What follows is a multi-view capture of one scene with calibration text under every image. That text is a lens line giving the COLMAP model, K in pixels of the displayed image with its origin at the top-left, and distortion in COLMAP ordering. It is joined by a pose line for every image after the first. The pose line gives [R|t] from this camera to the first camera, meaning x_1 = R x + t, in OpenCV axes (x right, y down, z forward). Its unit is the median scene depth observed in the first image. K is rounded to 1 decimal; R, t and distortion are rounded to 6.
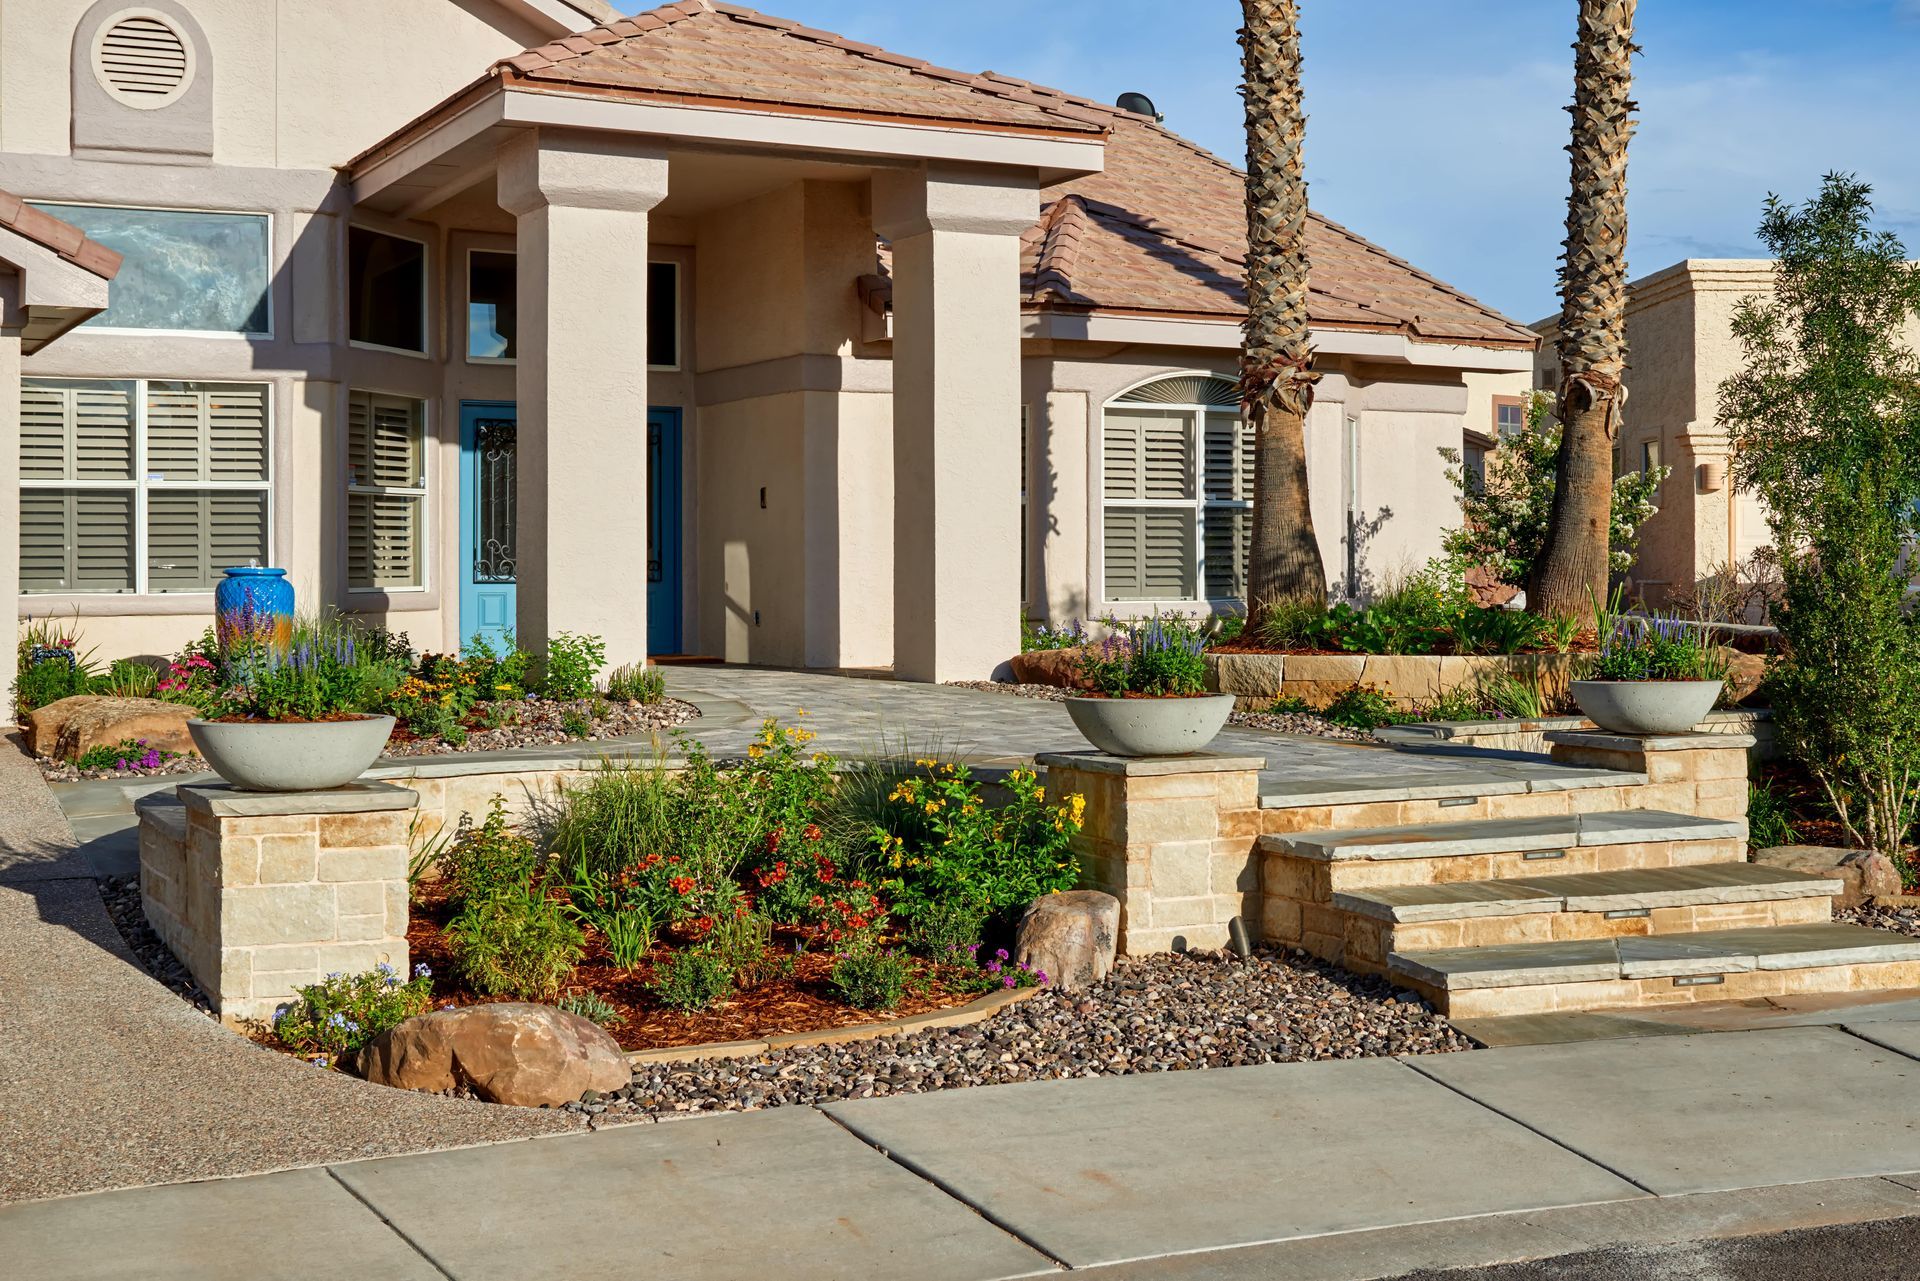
lens RADIAL K [[2485.2, 0, 982.9], [0, 2485.2, 578.4], [0, 0, 1]] dist [-0.061396, 0.000000]
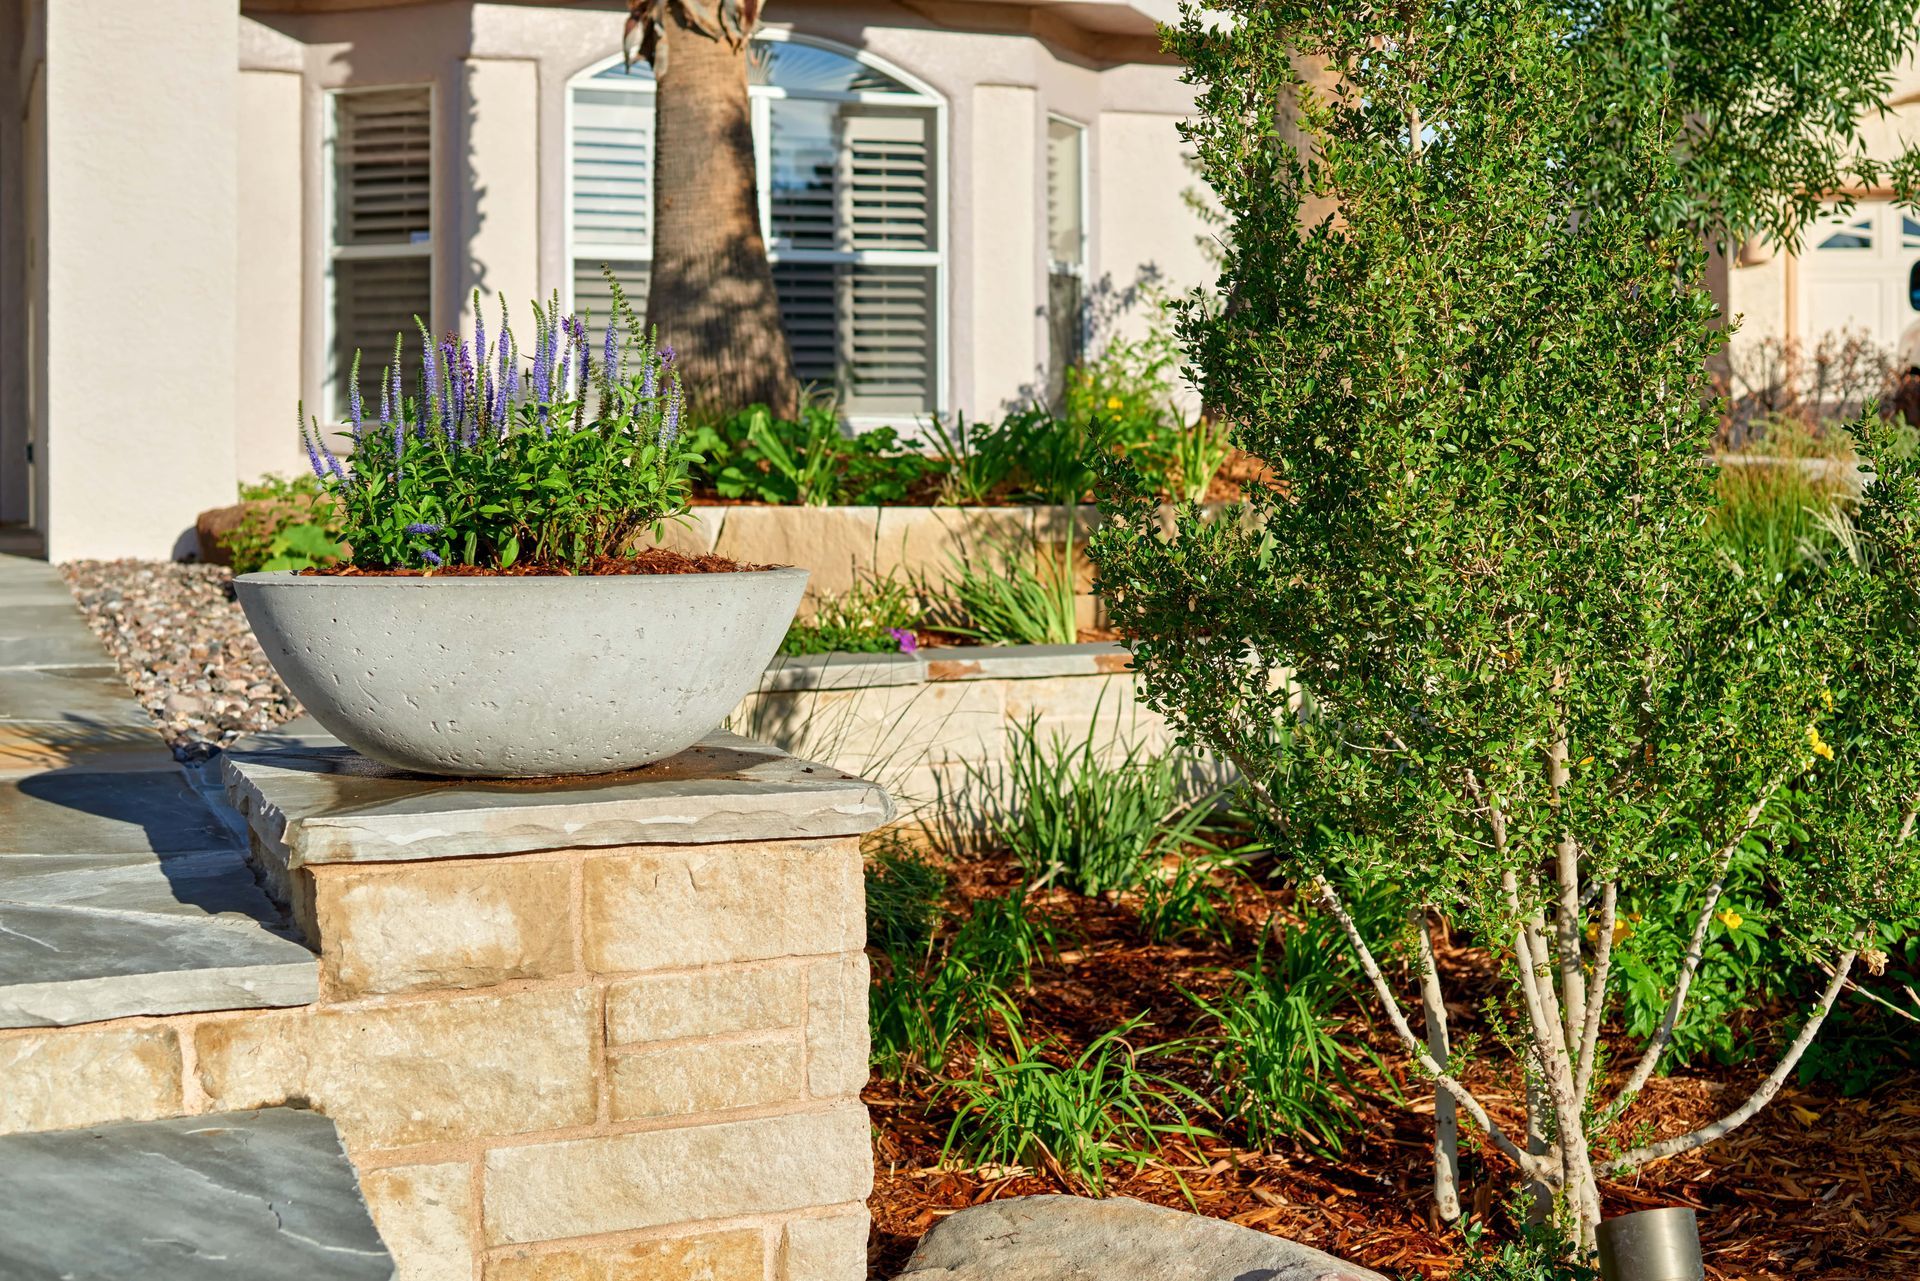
lens RADIAL K [[2485.2, 0, 979.7], [0, 2485.2, 462.6], [0, 0, 1]] dist [-0.061396, 0.000000]
pose [[0.995168, -0.003941, -0.098105, 0.233392], [0.004394, 0.999981, 0.004409, 0.019536], [0.098085, -0.004818, 0.995166, 0.502371]]
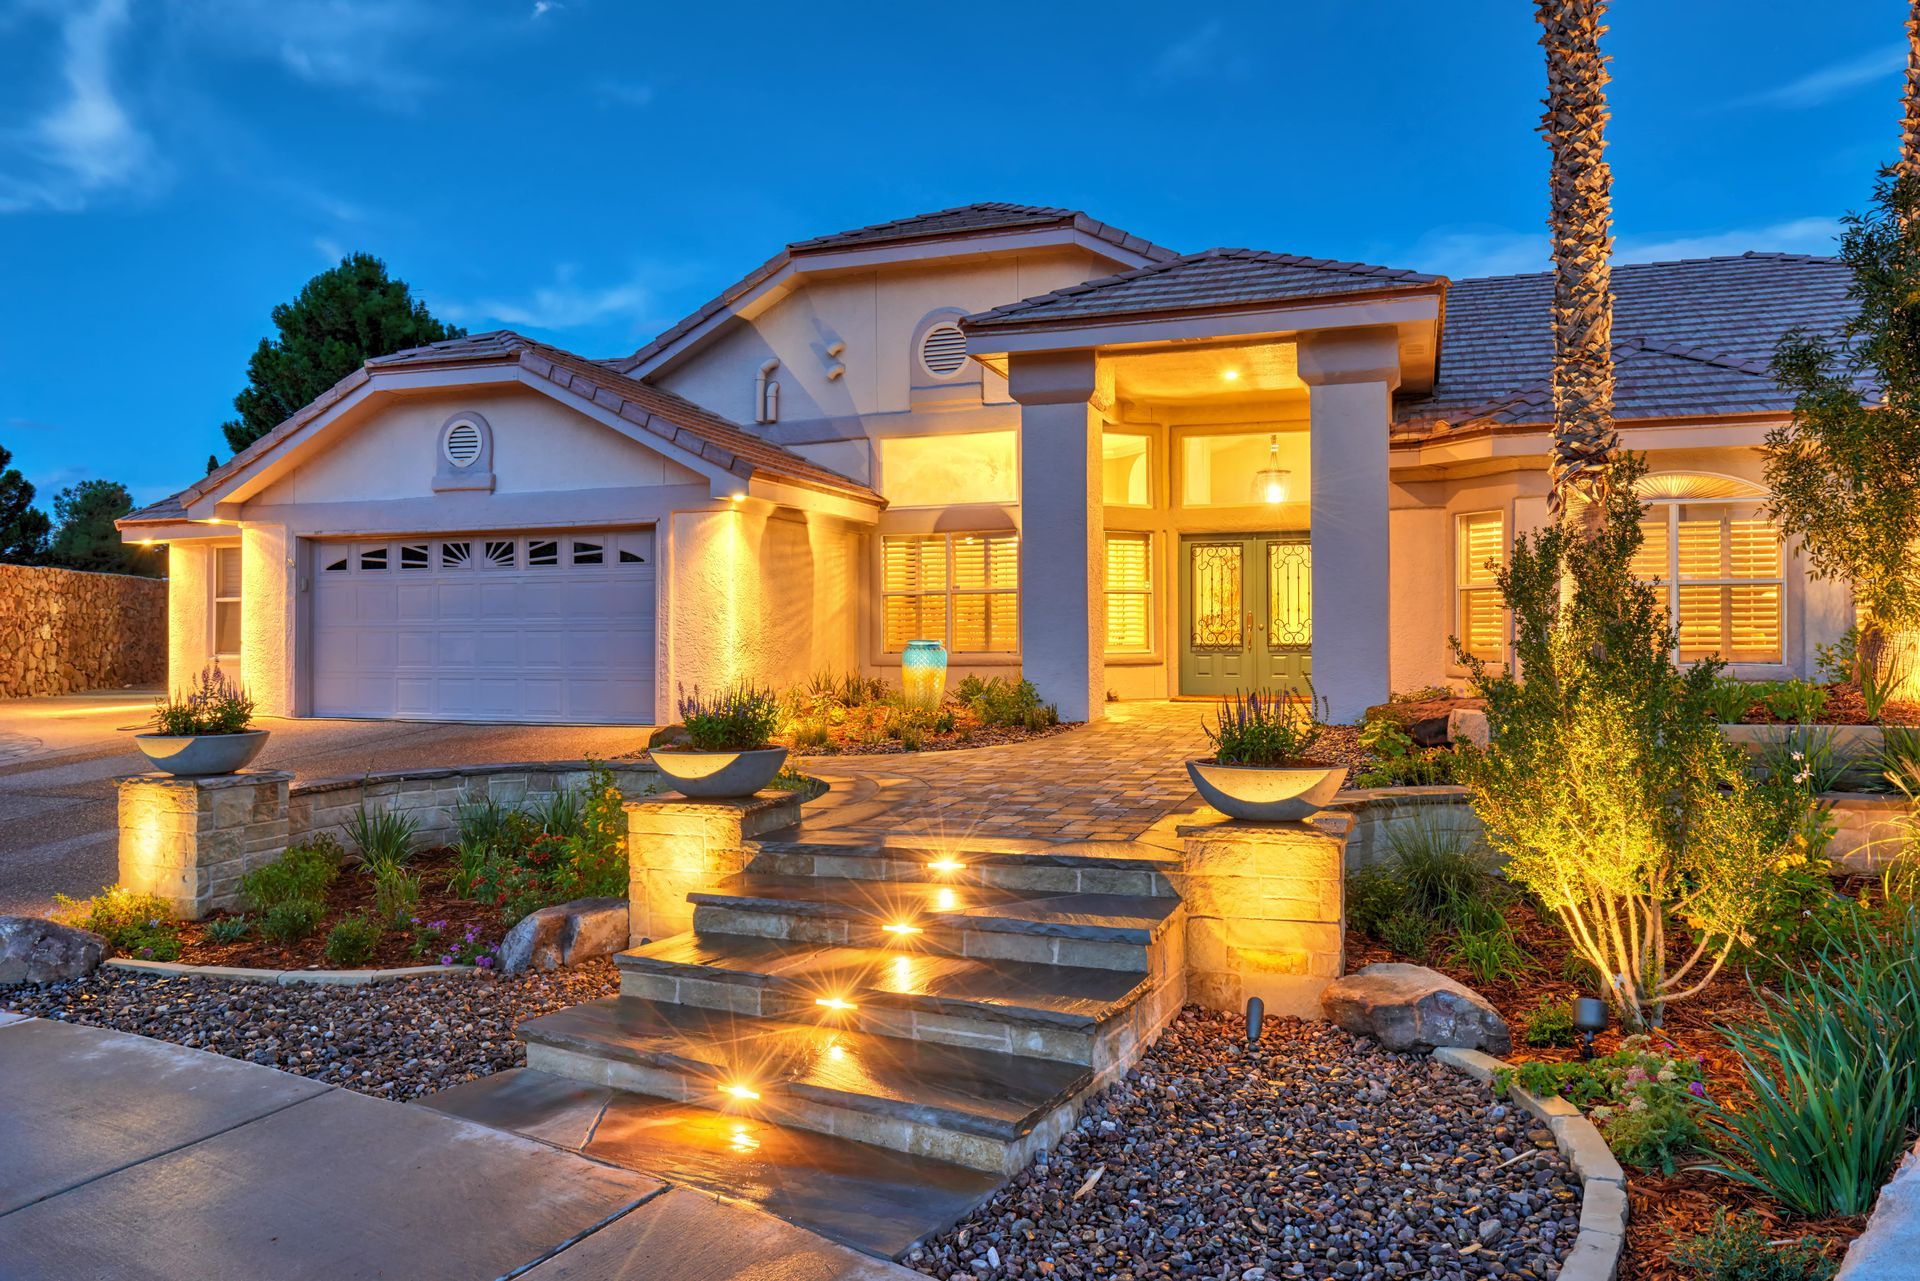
lens RADIAL K [[1320.6, 0, 964.7], [0, 1320.6, 632.3], [0, 0, 1]] dist [-0.005189, -0.016346]
pose [[0.674424, -0.004878, -0.738328, 0.383898], [0.000996, 0.999983, -0.005697, -0.004020], [0.738343, 0.003106, 0.674418, 0.389937]]
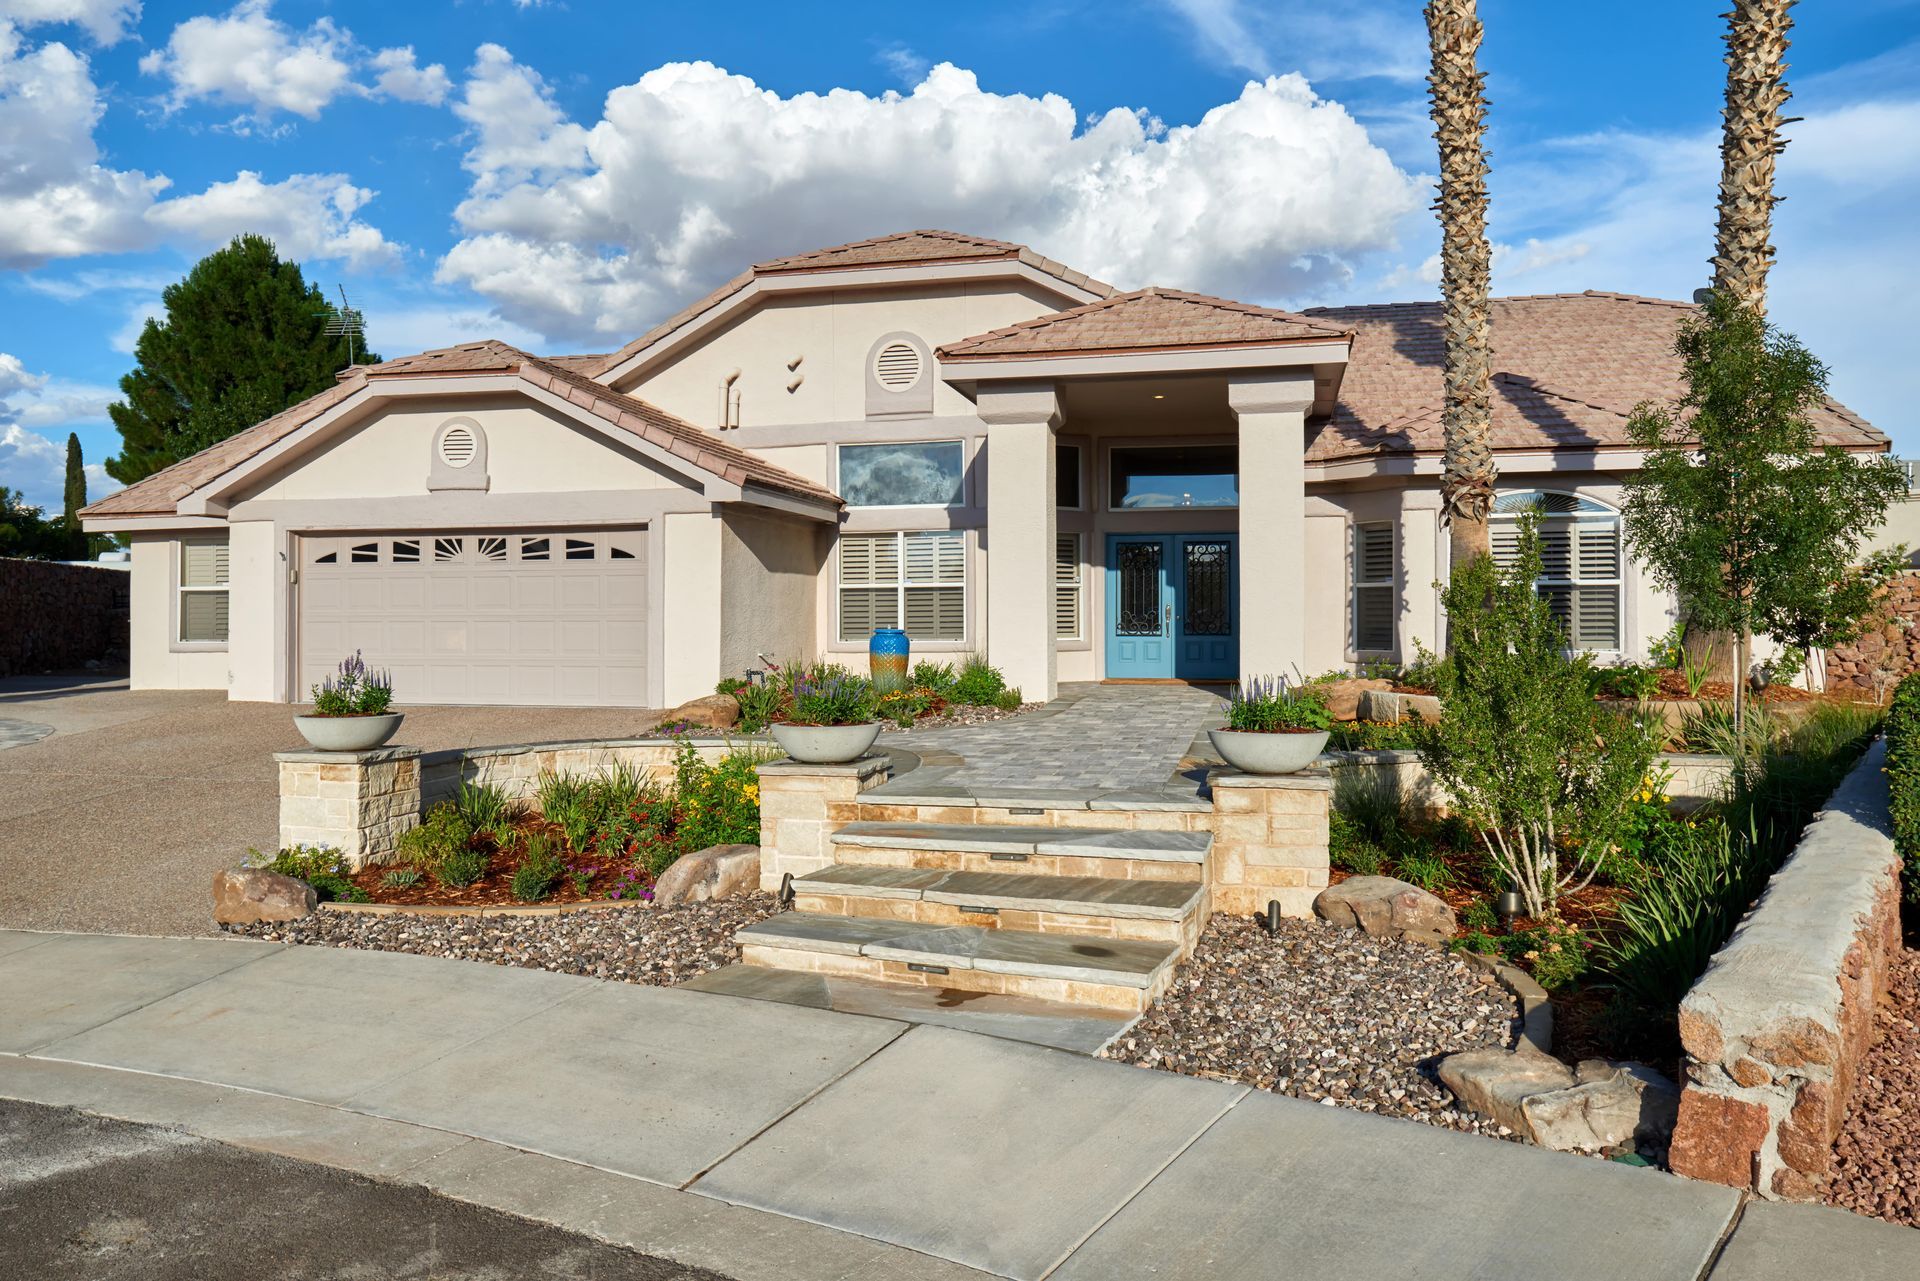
lens RADIAL K [[1320.6, 0, 962.1], [0, 1320.6, 620.0], [0, 0, 1]] dist [-0.005189, -0.016346]
pose [[0.747035, -0.001232, -0.664784, 0.407801], [0.000219, 0.999999, -0.001608, -0.009493], [0.664785, 0.001056, 0.747034, 0.267398]]
